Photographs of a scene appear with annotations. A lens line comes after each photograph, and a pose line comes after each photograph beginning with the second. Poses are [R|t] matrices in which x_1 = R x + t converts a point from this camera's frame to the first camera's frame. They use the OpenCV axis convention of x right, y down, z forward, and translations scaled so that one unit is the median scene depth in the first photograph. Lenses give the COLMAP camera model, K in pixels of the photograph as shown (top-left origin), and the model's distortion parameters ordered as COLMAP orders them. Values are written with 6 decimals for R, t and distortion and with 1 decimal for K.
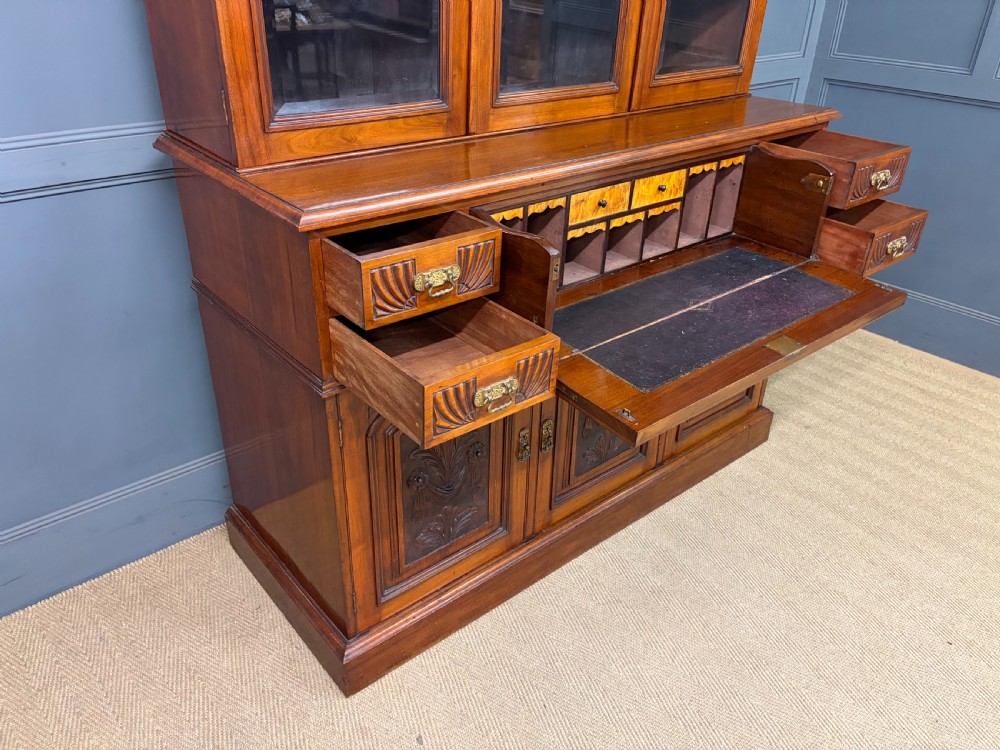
lens RADIAL K [[760.3, 0, 502.2], [0, 760.3, 376.6], [0, 0, 1]] dist [0.042771, -0.047656]
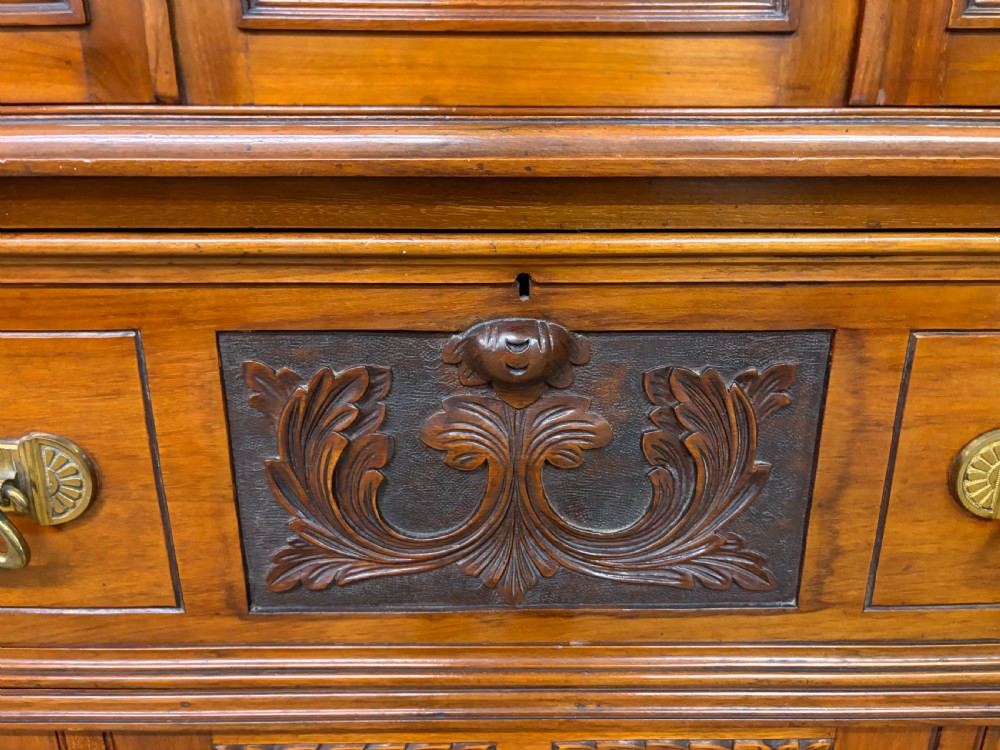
lens RADIAL K [[772.1, 0, 501.0], [0, 772.1, 378.4], [0, 0, 1]] dist [0.012786, -0.035324]
pose [[0.768951, 0.176250, -0.614532, 0.301171], [-0.295337, 0.950461, -0.096954, -0.201081], [0.567001, 0.256047, 0.782911, 0.813269]]
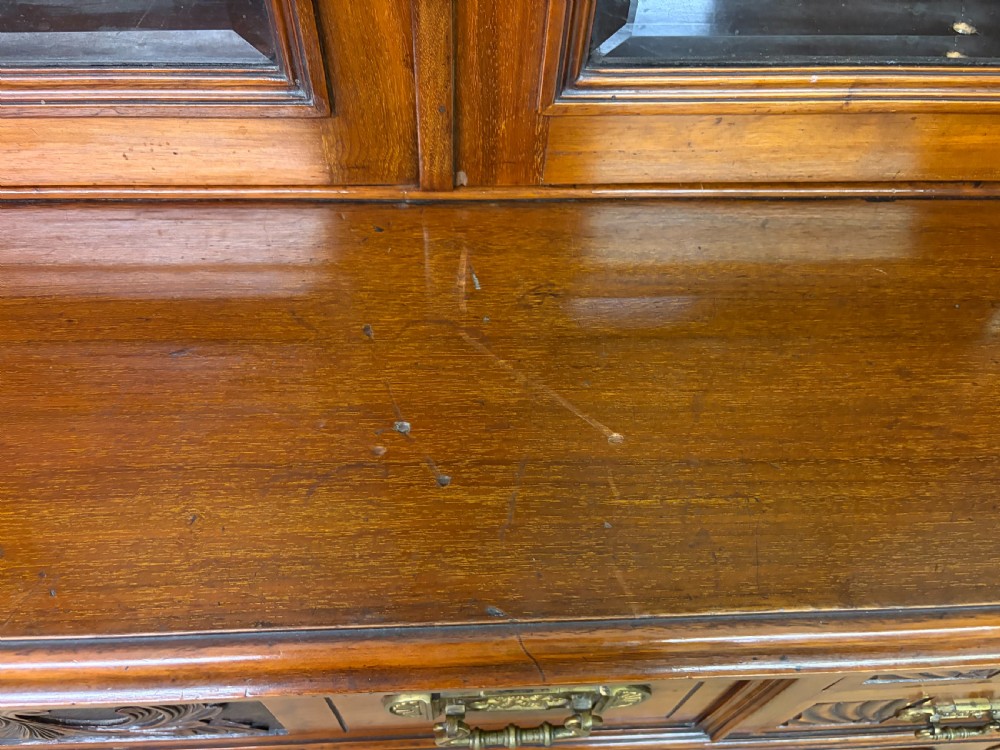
lens RADIAL K [[760.3, 0, 505.1], [0, 760.3, 367.4], [0, 0, 1]] dist [0.042771, -0.047656]
pose [[0.794004, 0.500989, -0.344336, 0.334064], [-0.319031, 0.825557, 0.465483, -0.475183], [0.517471, -0.259742, 0.815327, 0.919302]]
